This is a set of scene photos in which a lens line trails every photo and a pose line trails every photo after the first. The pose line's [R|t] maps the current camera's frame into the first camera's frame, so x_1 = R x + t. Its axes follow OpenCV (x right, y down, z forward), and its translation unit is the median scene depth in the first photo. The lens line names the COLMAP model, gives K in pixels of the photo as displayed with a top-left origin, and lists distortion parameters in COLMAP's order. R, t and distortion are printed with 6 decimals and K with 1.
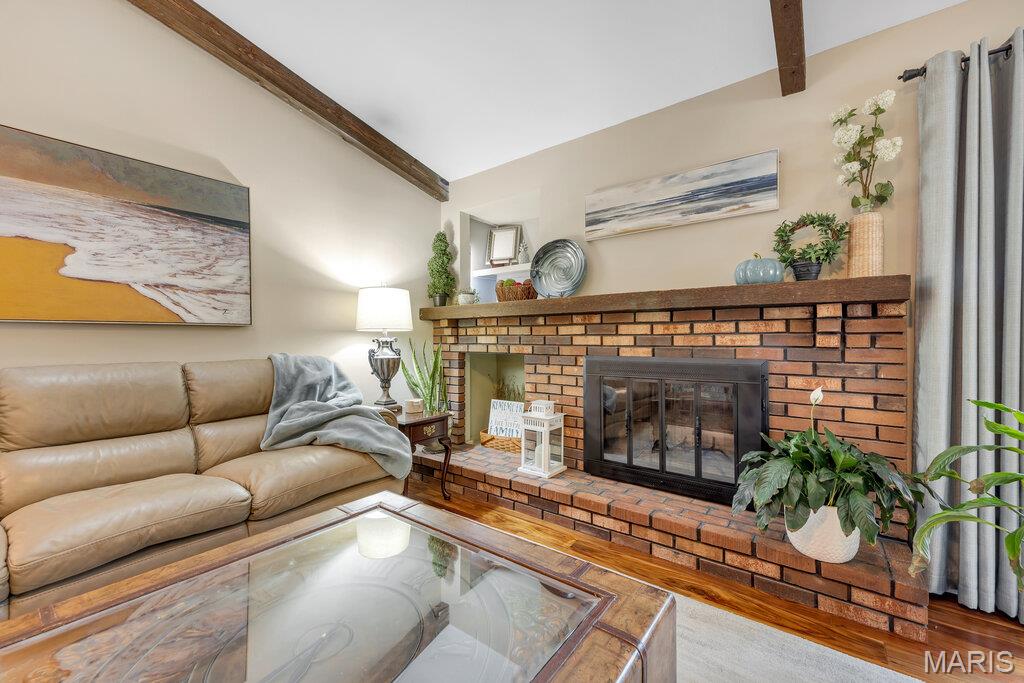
lens RADIAL K [[412.4, 0, 527.9], [0, 412.4, 340.6], [0, 0, 1]] dist [0.000106, -0.000056]
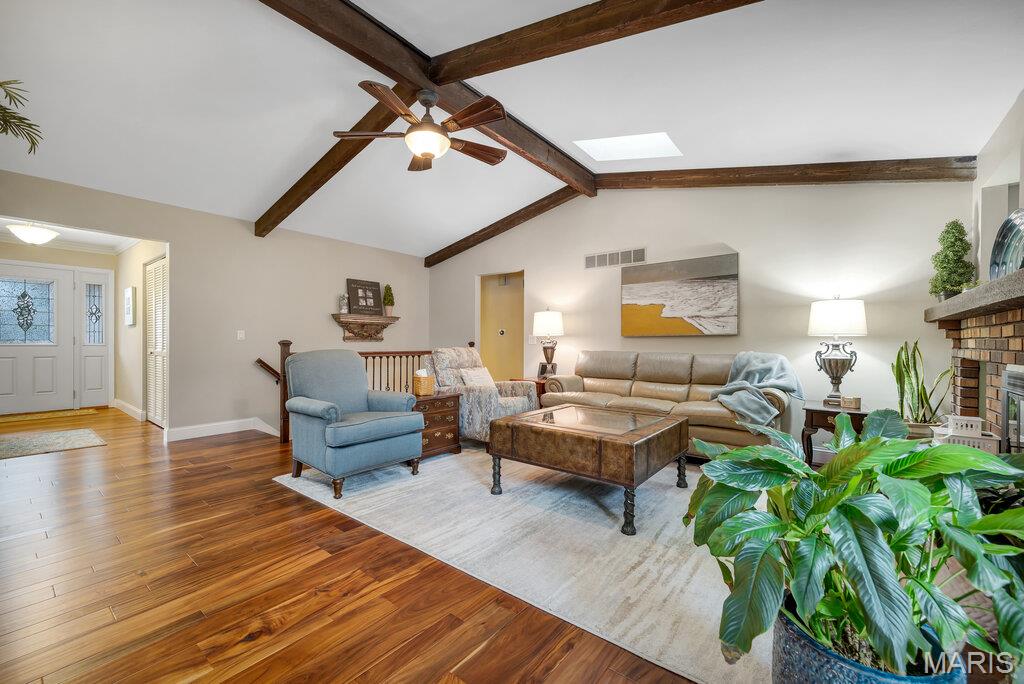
lens RADIAL K [[399.2, 0, 512.0], [0, 399.2, 342.0], [0, 0, 1]] dist [0.031143, 0.000070]
pose [[-0.024038, -0.003925, -0.999703, 0.873630], [-0.007442, 0.999965, -0.003747, 0.006229], [0.999683, 0.007350, -0.024067, 0.104378]]
